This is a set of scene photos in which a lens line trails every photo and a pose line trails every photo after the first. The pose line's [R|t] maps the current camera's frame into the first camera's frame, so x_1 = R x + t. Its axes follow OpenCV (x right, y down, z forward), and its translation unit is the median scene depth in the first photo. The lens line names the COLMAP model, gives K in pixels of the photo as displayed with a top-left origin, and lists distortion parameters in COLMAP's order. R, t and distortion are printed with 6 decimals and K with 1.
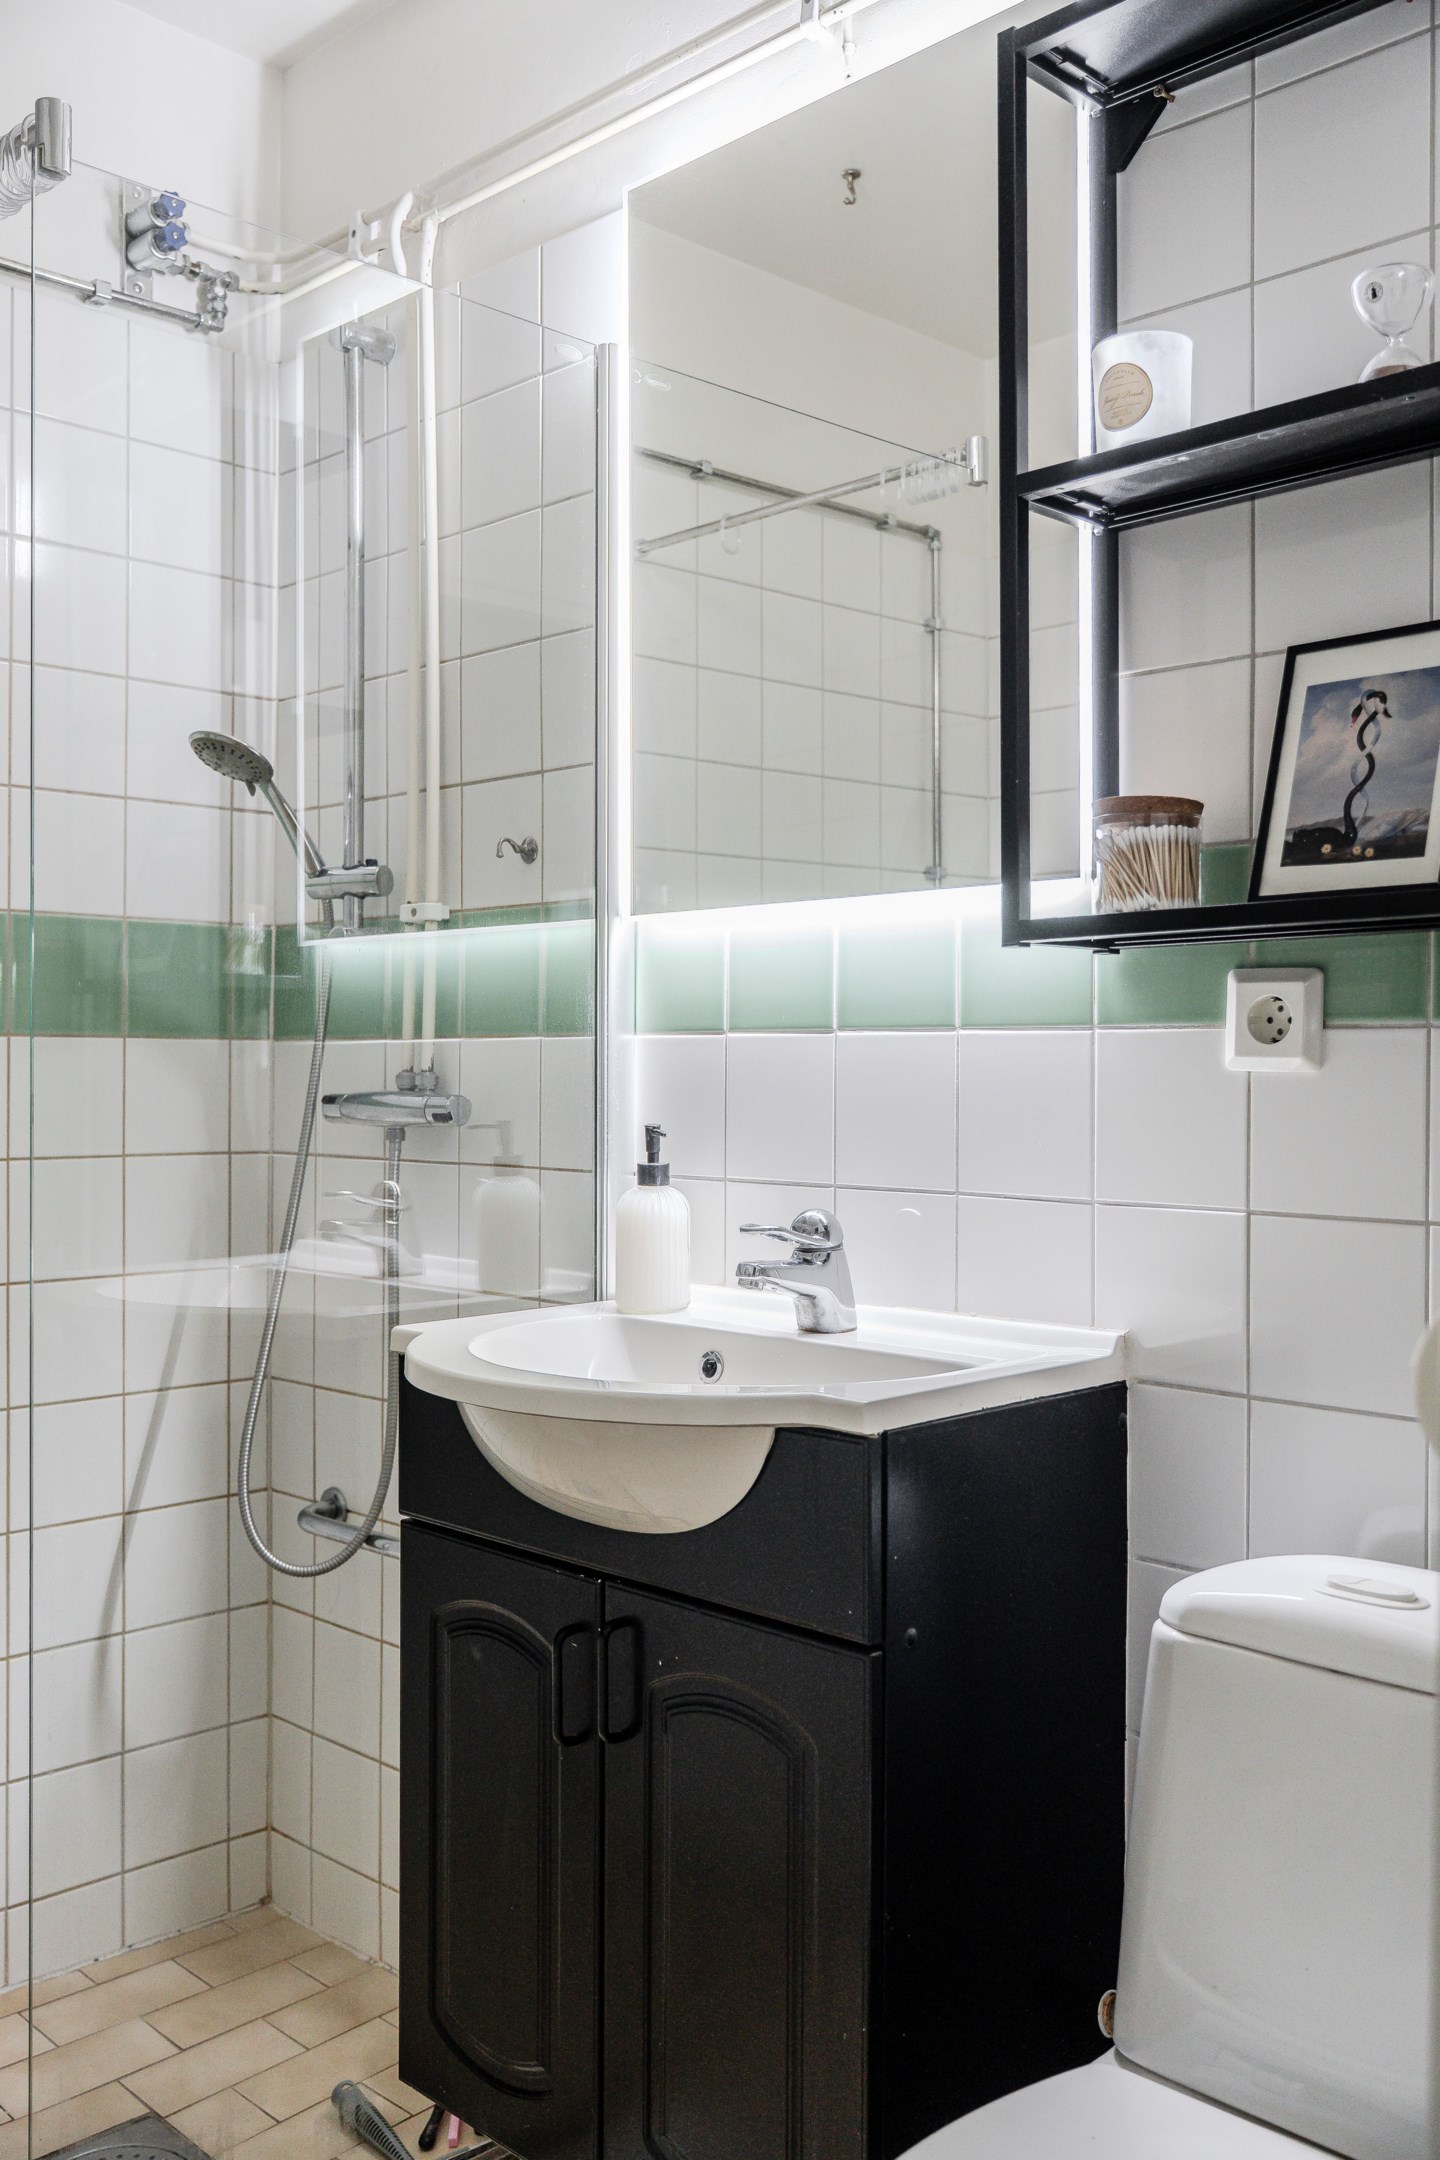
lens RADIAL K [[1934.2, 0, 718.4], [0, 1934.2, 1078.9], [0, 0, 1]] dist [-0.011478, 0.008234]
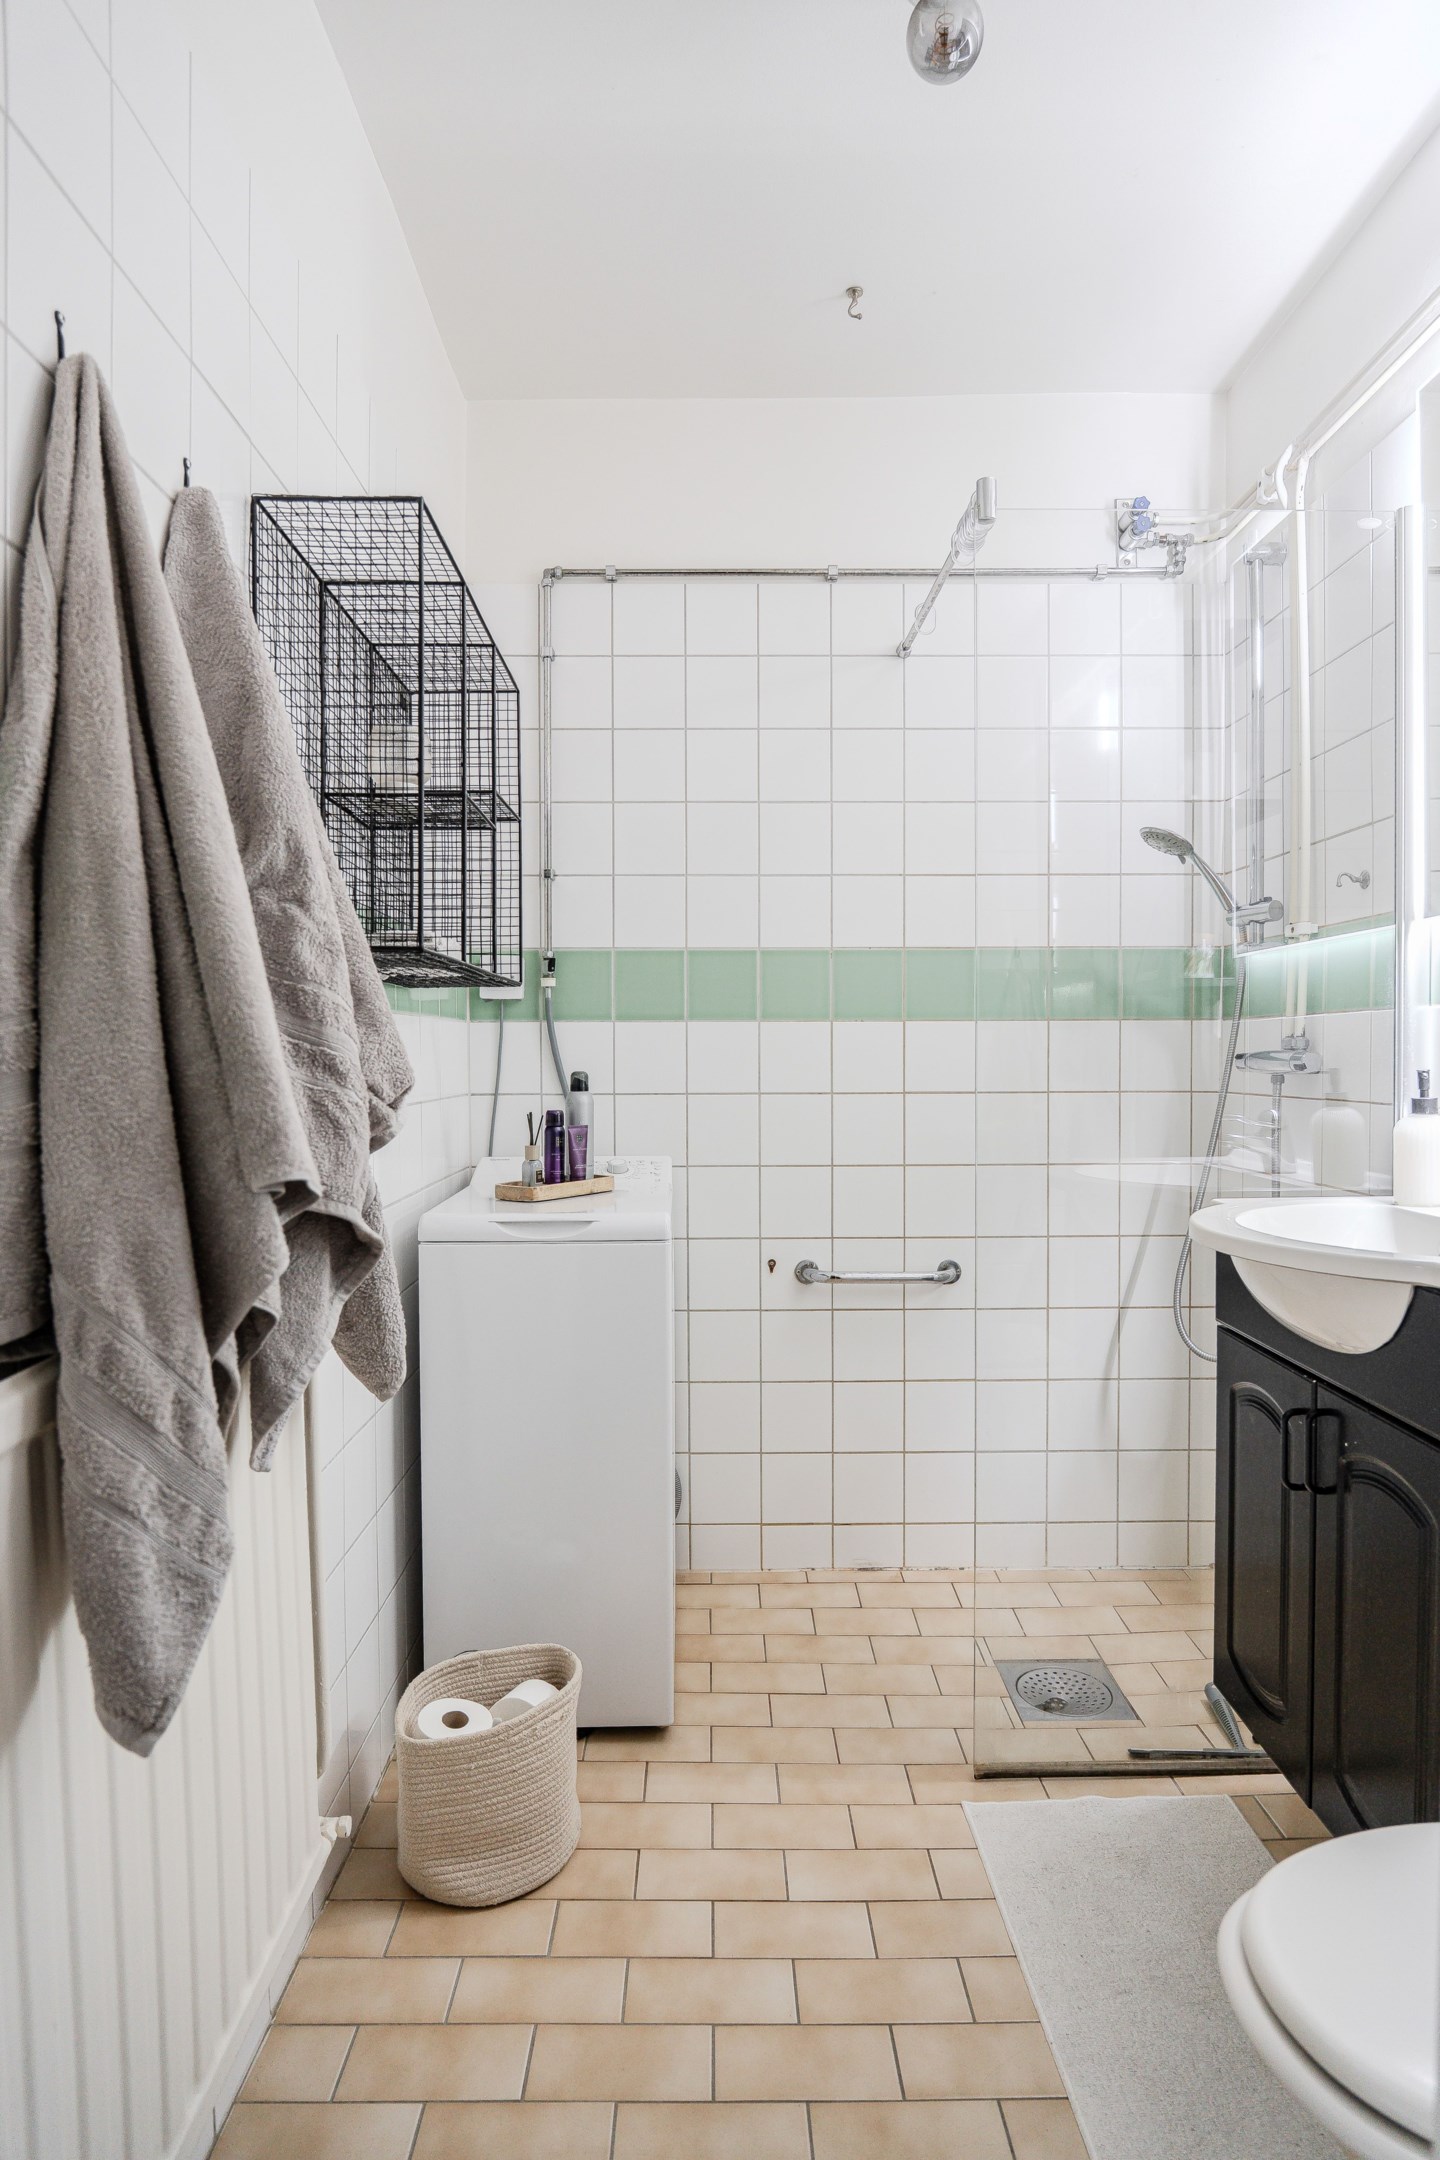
lens RADIAL K [[1169.8, 0, 715.2], [0, 1169.8, 1082.4], [0, 0, 1]] dist [-0.022655, 0.004128]
pose [[0.715946, 0.008209, -0.698107, 0.145534], [0.006269, 0.999815, 0.018185, 0.011517], [0.698127, -0.017396, 0.715762, 0.045505]]
